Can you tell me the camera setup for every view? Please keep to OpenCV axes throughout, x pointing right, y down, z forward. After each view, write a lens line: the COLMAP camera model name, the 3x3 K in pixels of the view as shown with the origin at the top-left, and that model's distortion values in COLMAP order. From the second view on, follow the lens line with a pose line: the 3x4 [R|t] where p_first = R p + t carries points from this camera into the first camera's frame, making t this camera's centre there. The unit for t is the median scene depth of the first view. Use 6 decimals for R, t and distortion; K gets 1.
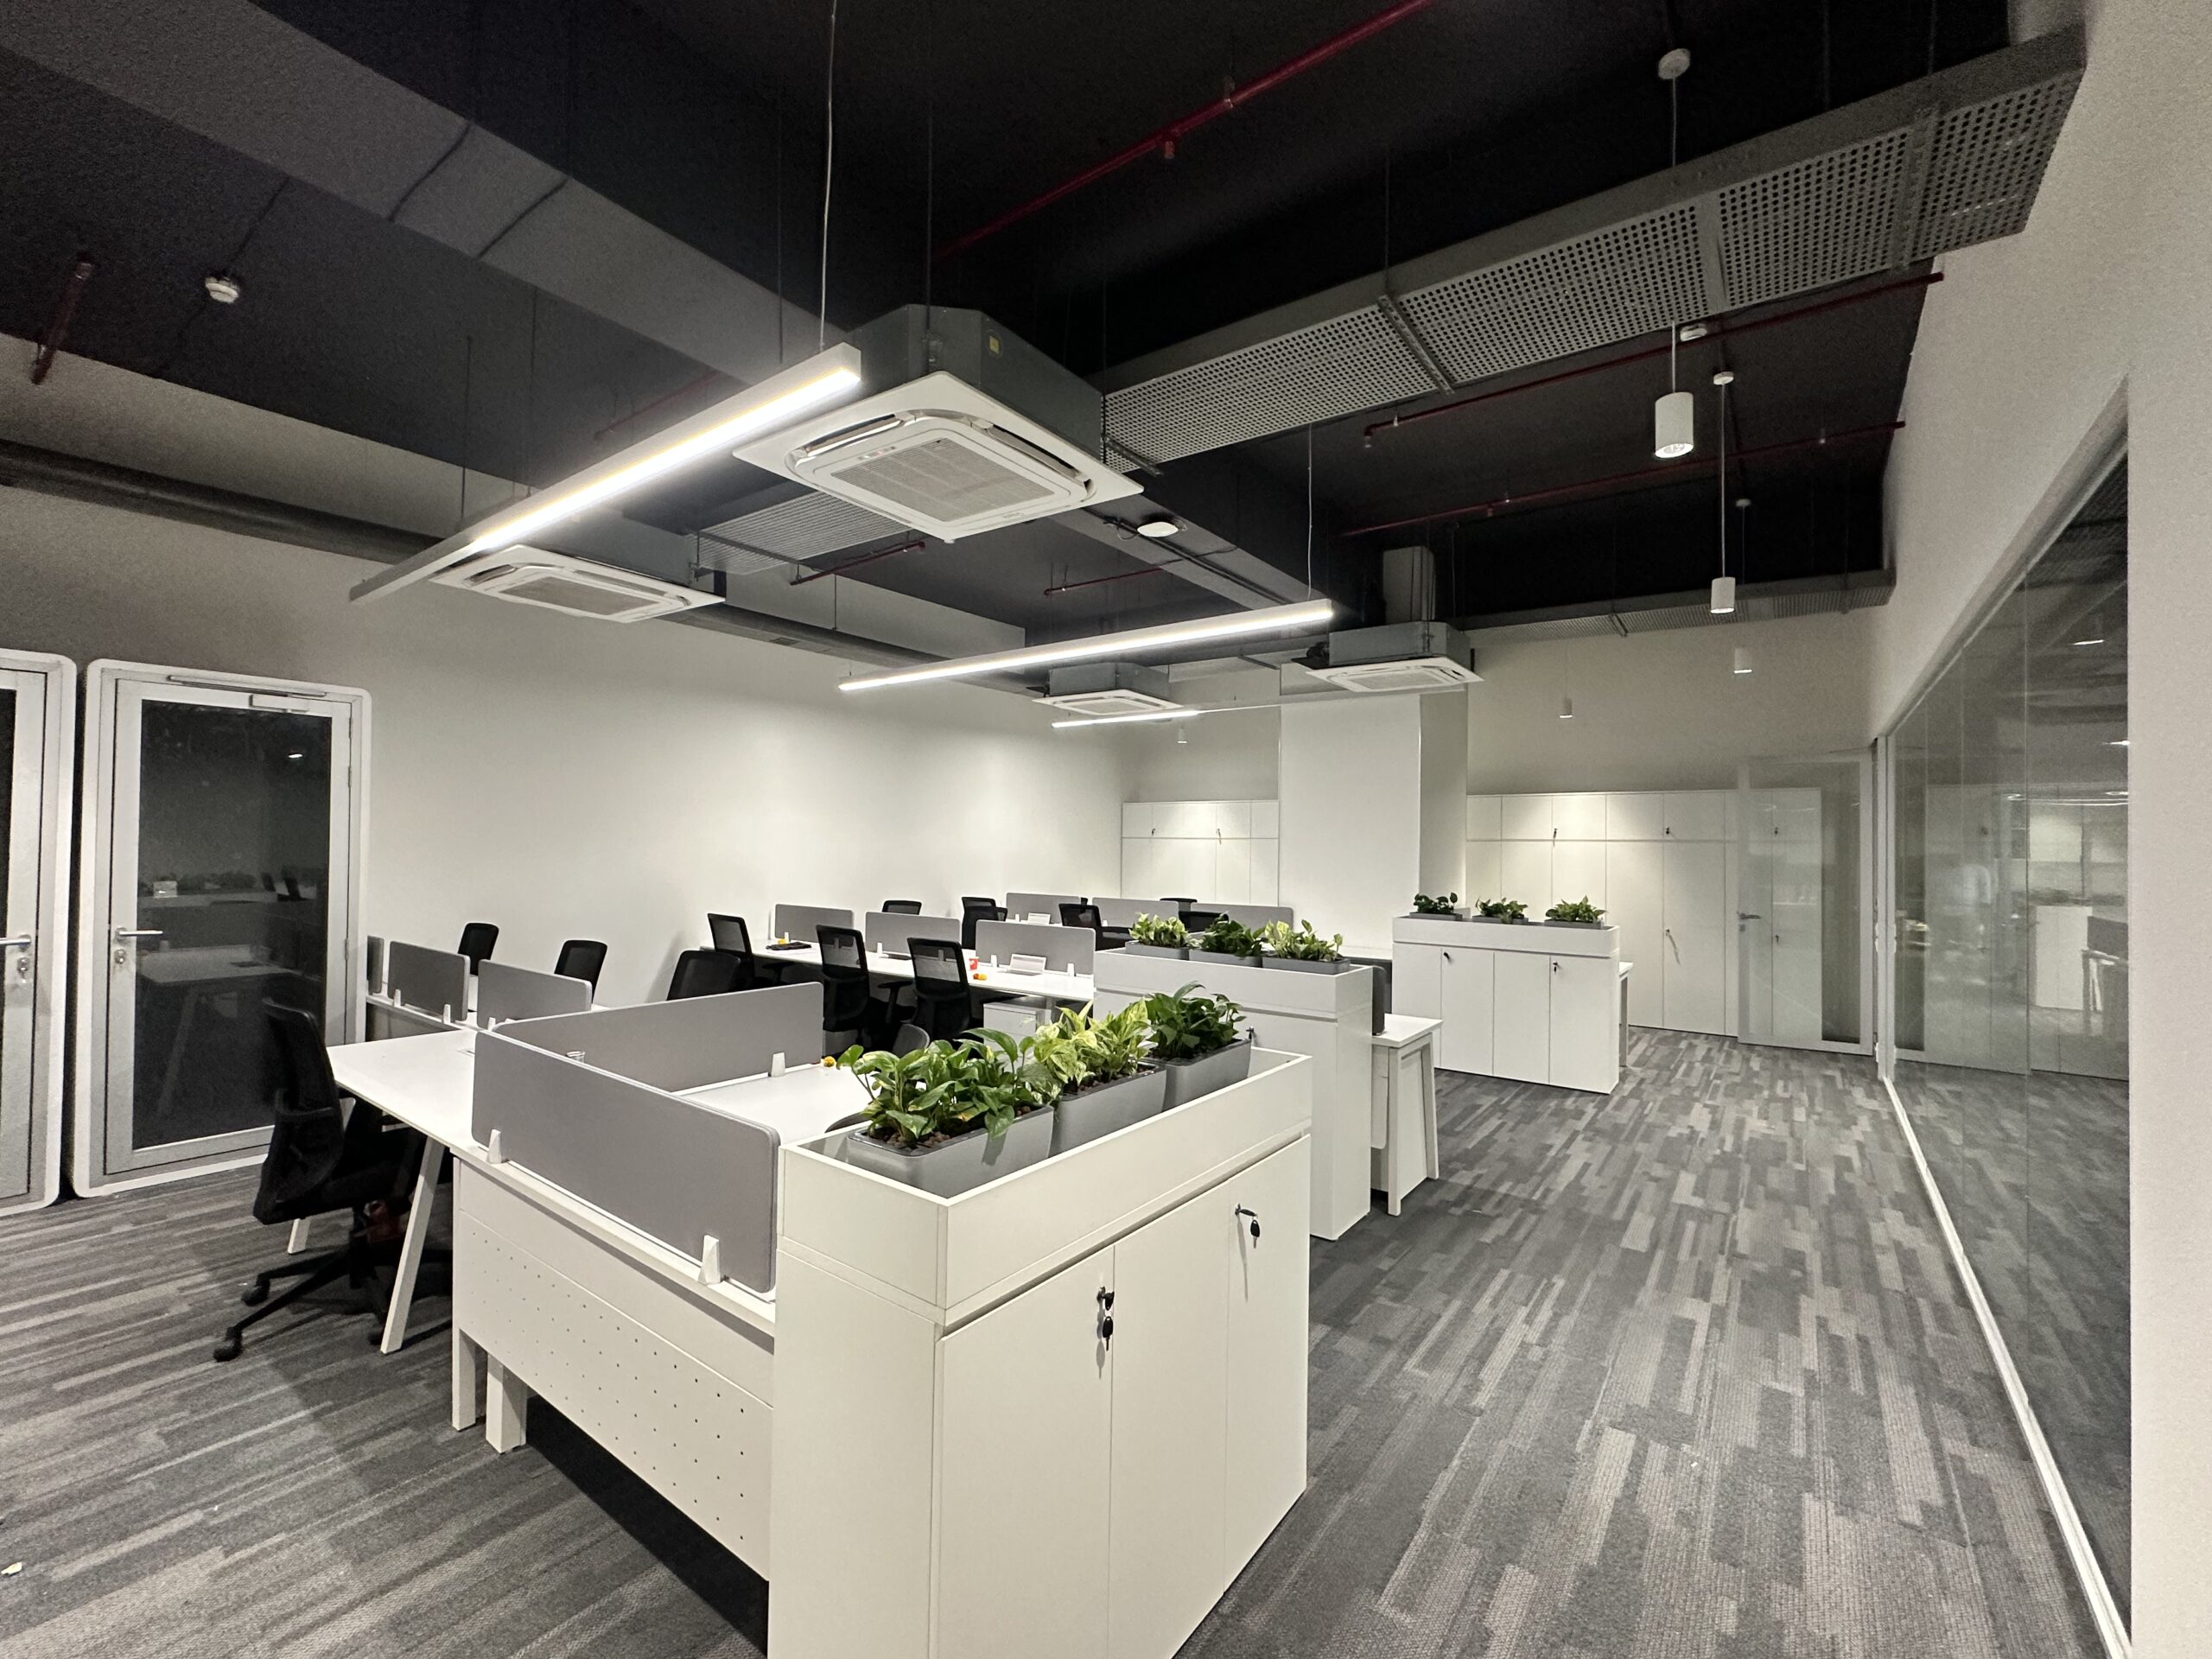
lens RADIAL K [[879.5, 0, 1118.5], [0, 879.5, 837.6], [0, 0, 1]] dist [0.000833, -0.000035]
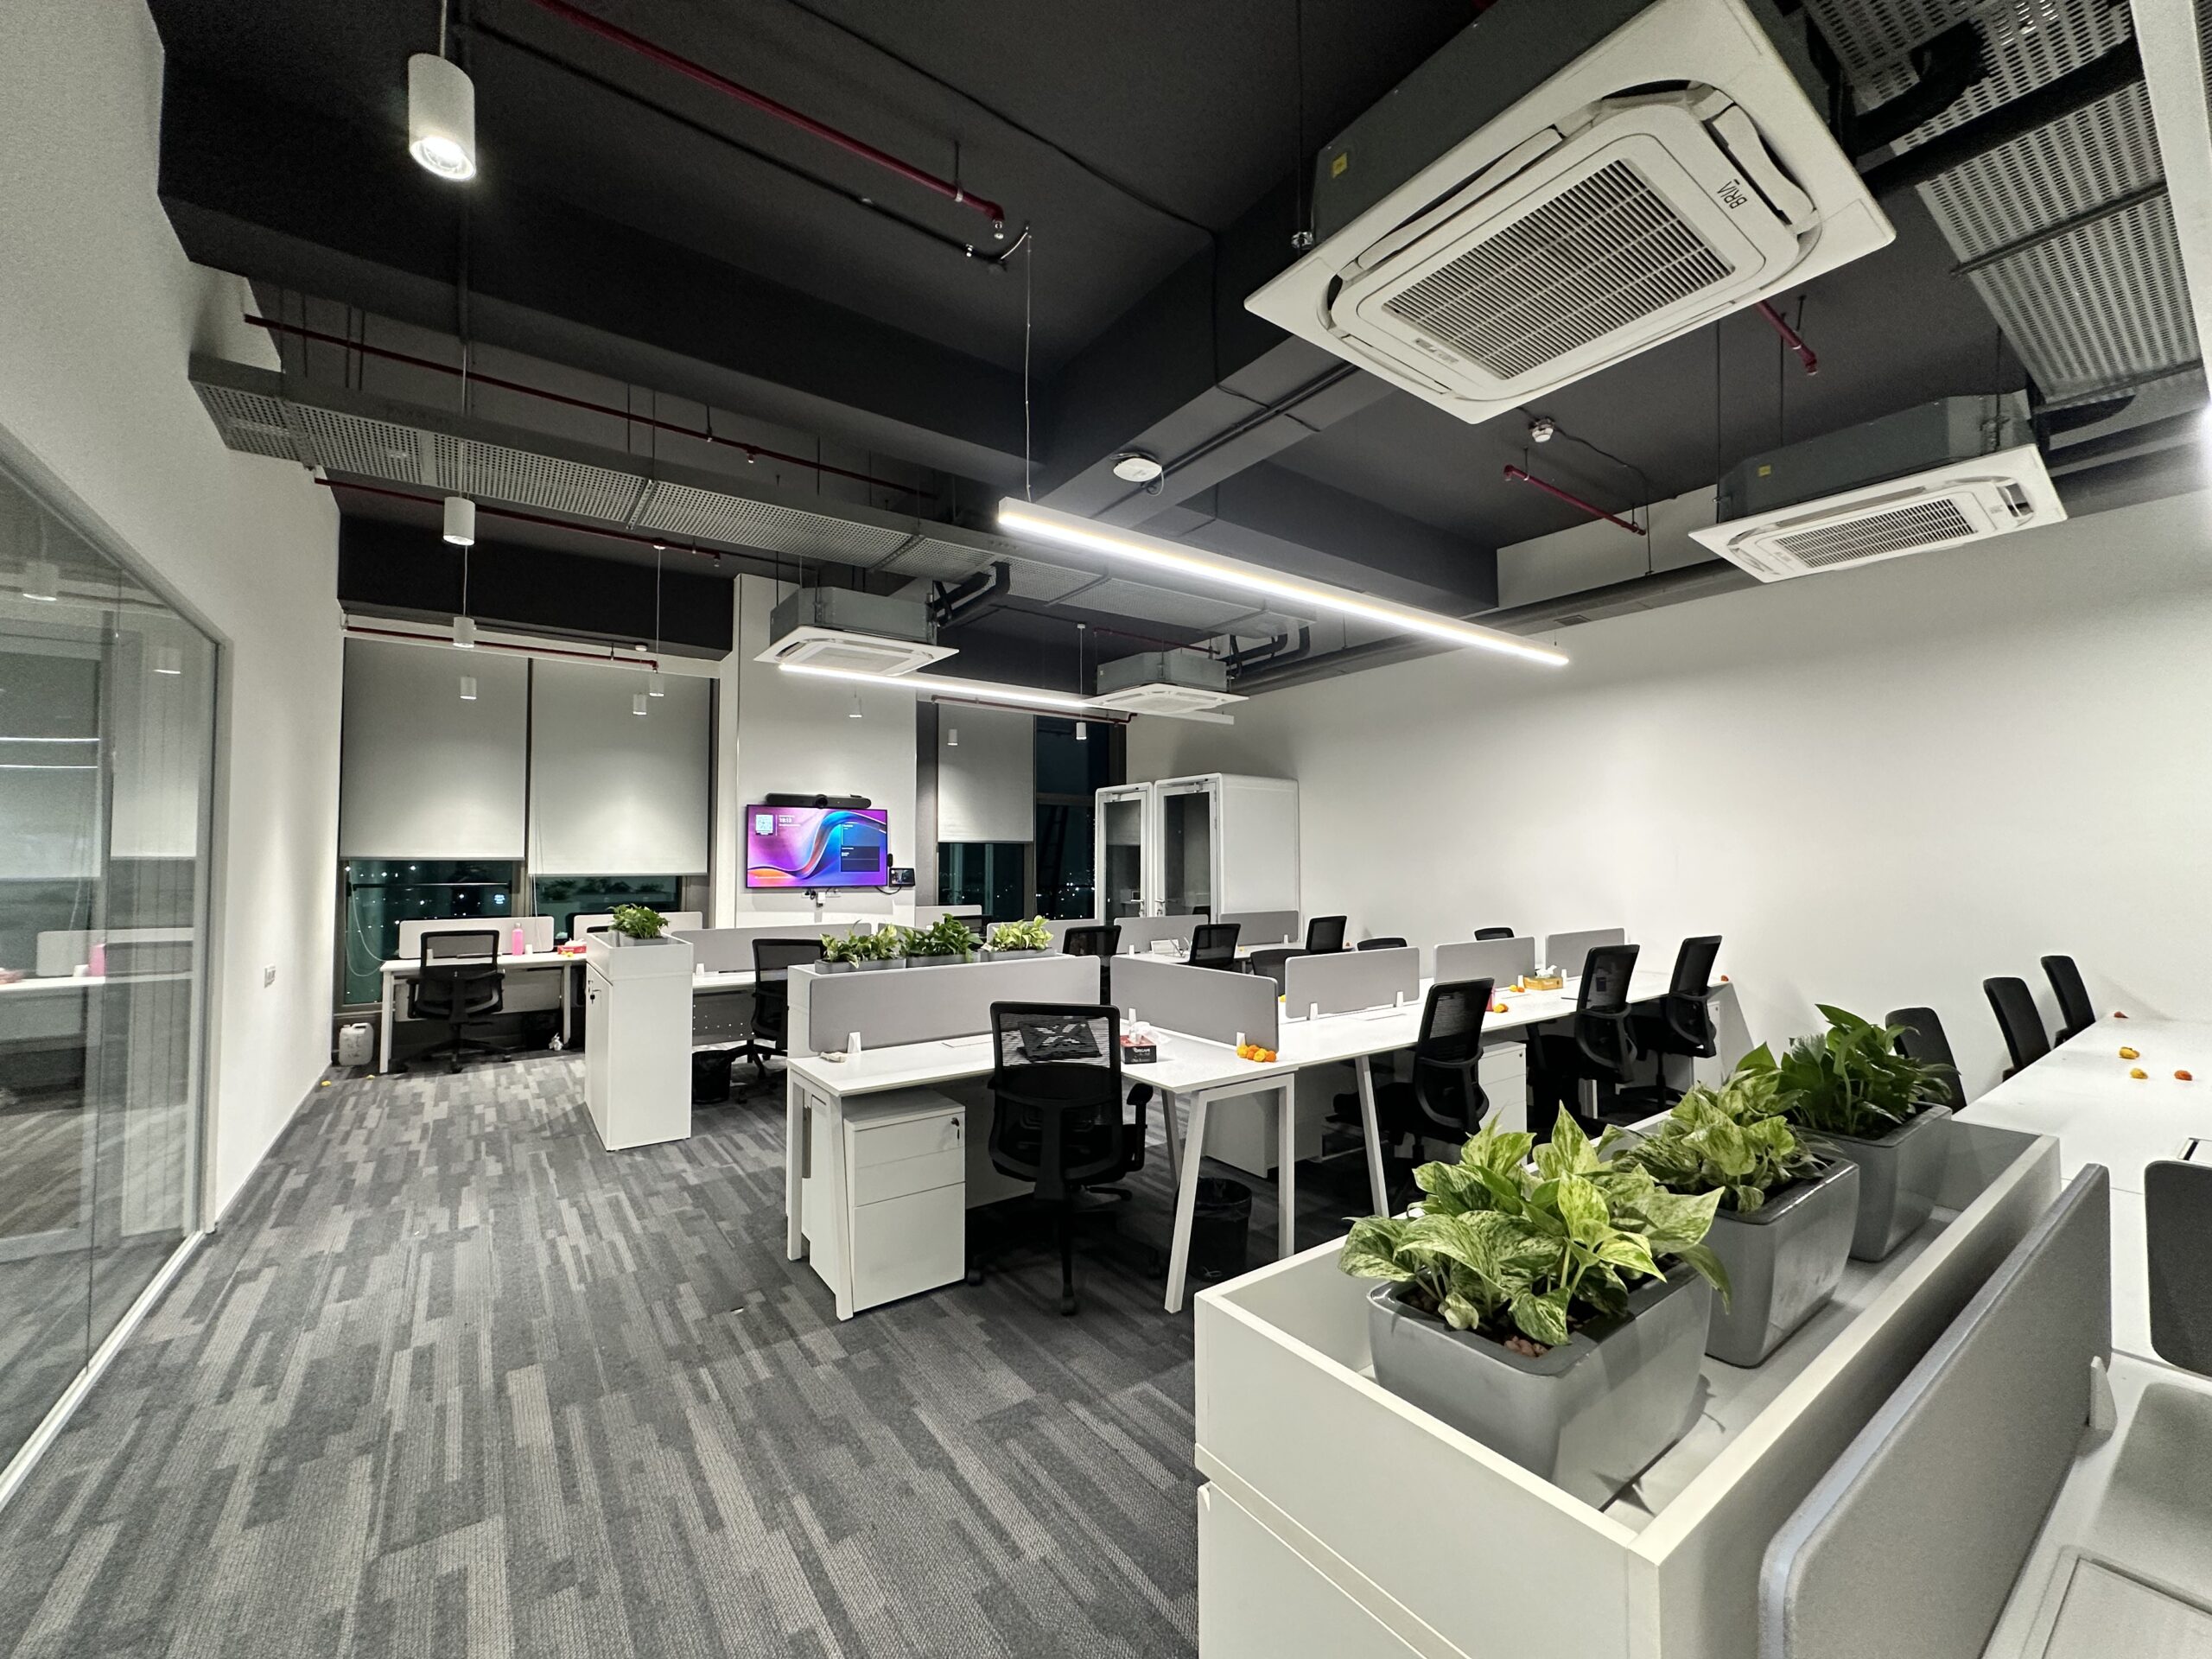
lens RADIAL K [[879.5, 0, 1118.8], [0, 879.5, 832.9], [0, 0, 1]] dist [0.000833, -0.000035]
pose [[-0.281098, -0.046735, -0.958540, 1.277818], [0.008967, 0.998642, -0.051320, 0.059184], [0.959637, -0.023022, -0.280297, 1.843889]]
